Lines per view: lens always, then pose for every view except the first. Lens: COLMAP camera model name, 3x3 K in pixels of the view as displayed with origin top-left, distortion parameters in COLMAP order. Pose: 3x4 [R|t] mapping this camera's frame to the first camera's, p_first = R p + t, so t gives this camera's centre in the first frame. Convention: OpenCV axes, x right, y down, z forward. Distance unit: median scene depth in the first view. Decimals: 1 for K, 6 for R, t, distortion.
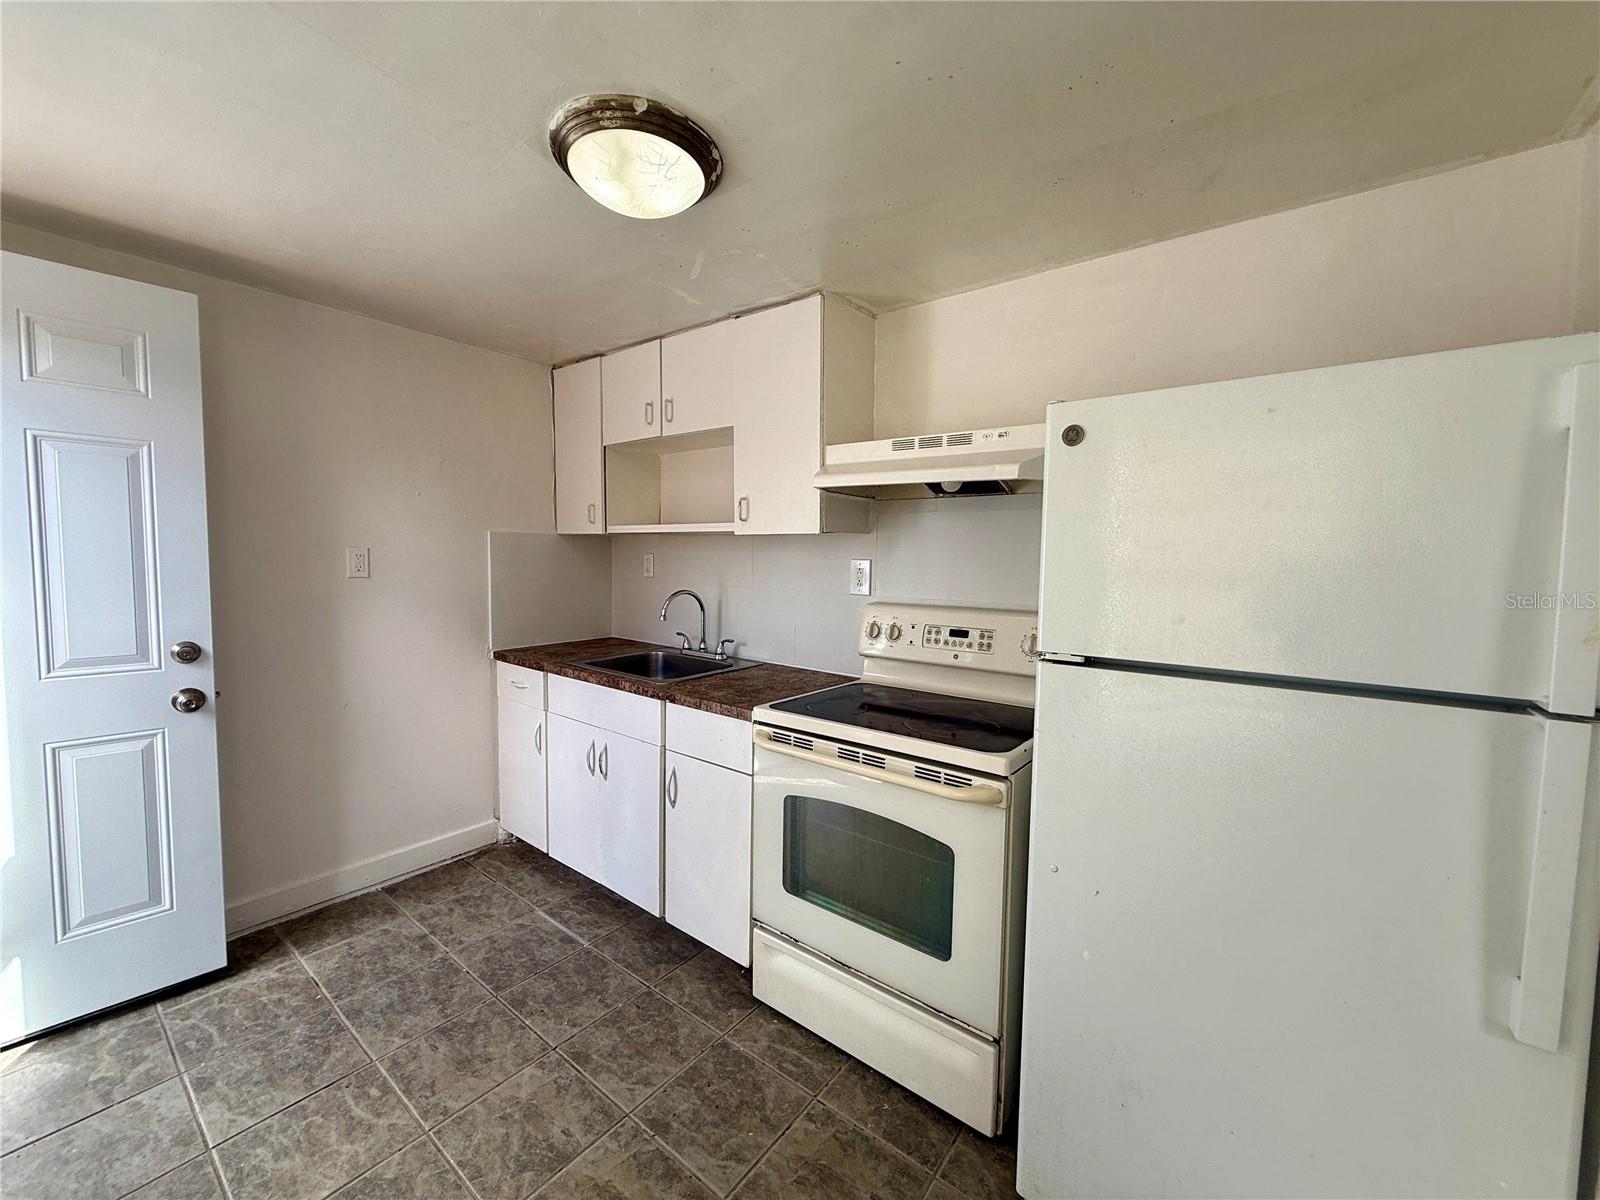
lens RADIAL K [[637.2, 0, 799.6], [0, 637.2, 595.6], [0, 0, 1]] dist [0.004306, 0.000045]
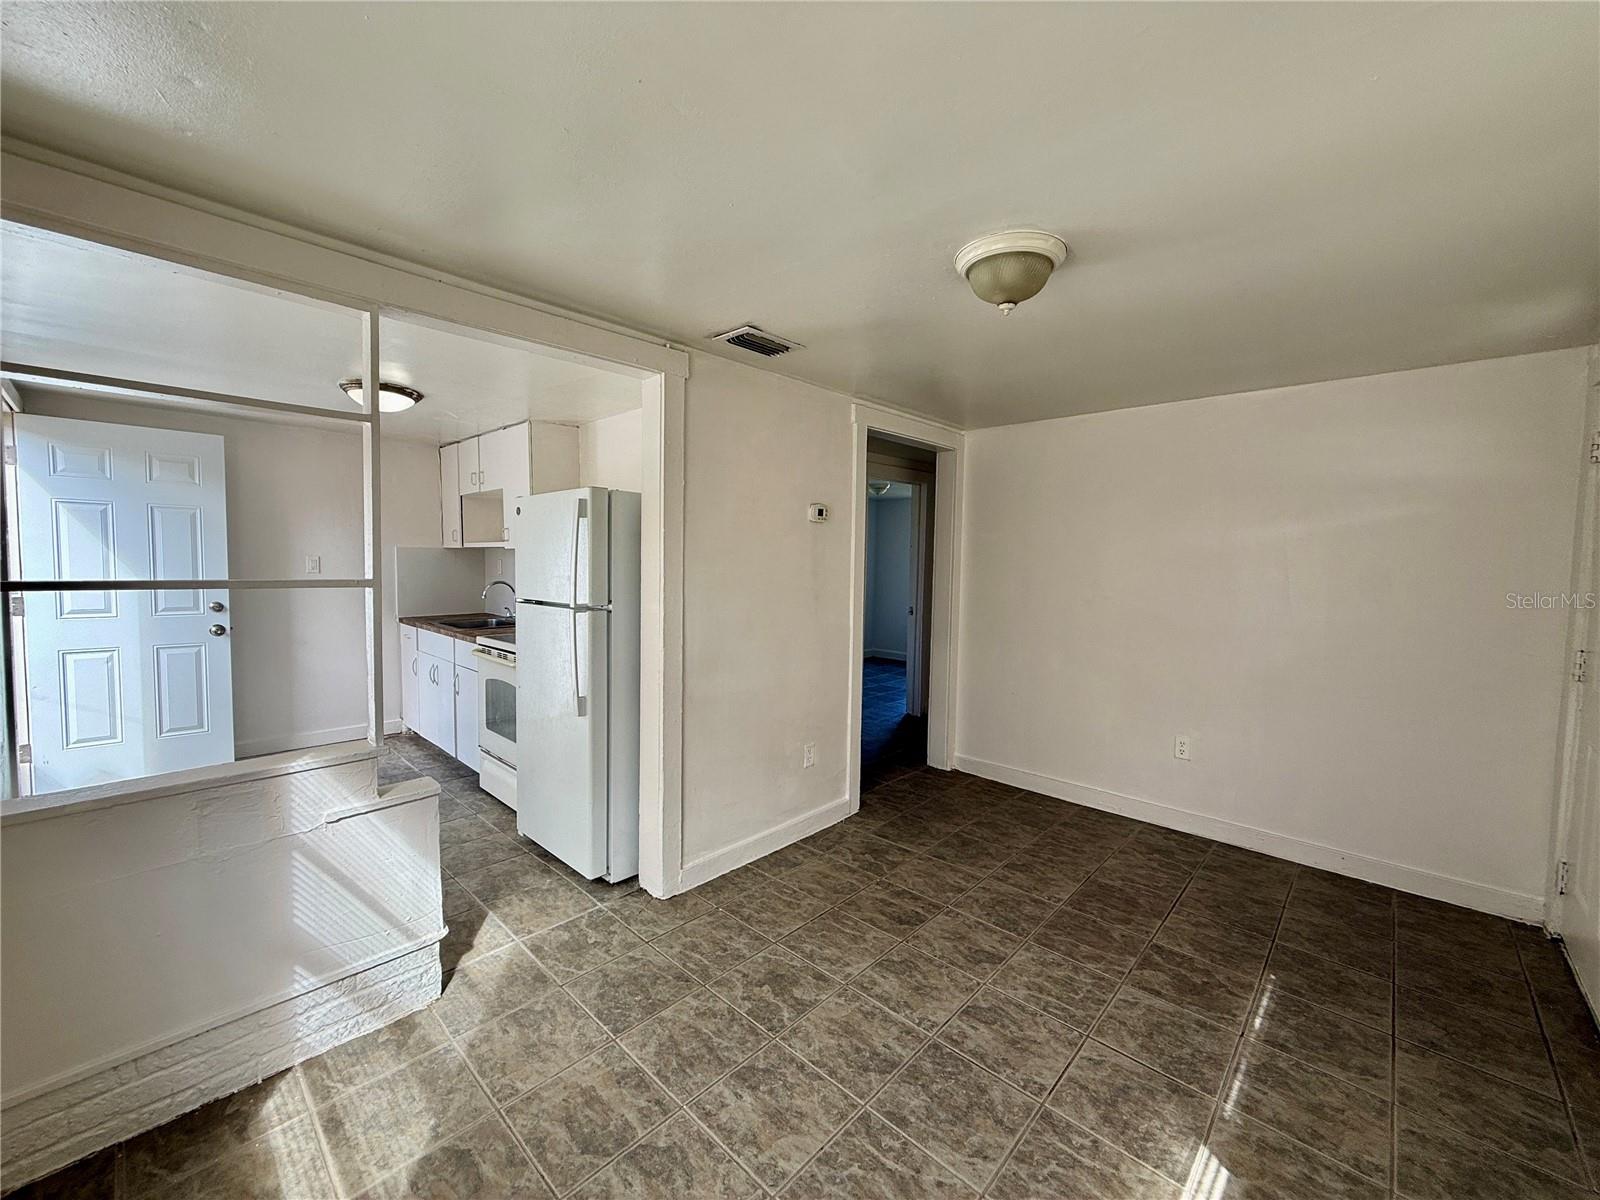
lens RADIAL K [[637.2, 0, 798.2], [0, 637.2, 597.5], [0, 0, 1]] dist [0.004306, 0.000045]
pose [[0.995092, 0.003889, -0.098875, 1.035072], [-0.004947, 0.999933, -0.010455, 0.064747], [0.098828, 0.010892, 0.995045, -0.808394]]
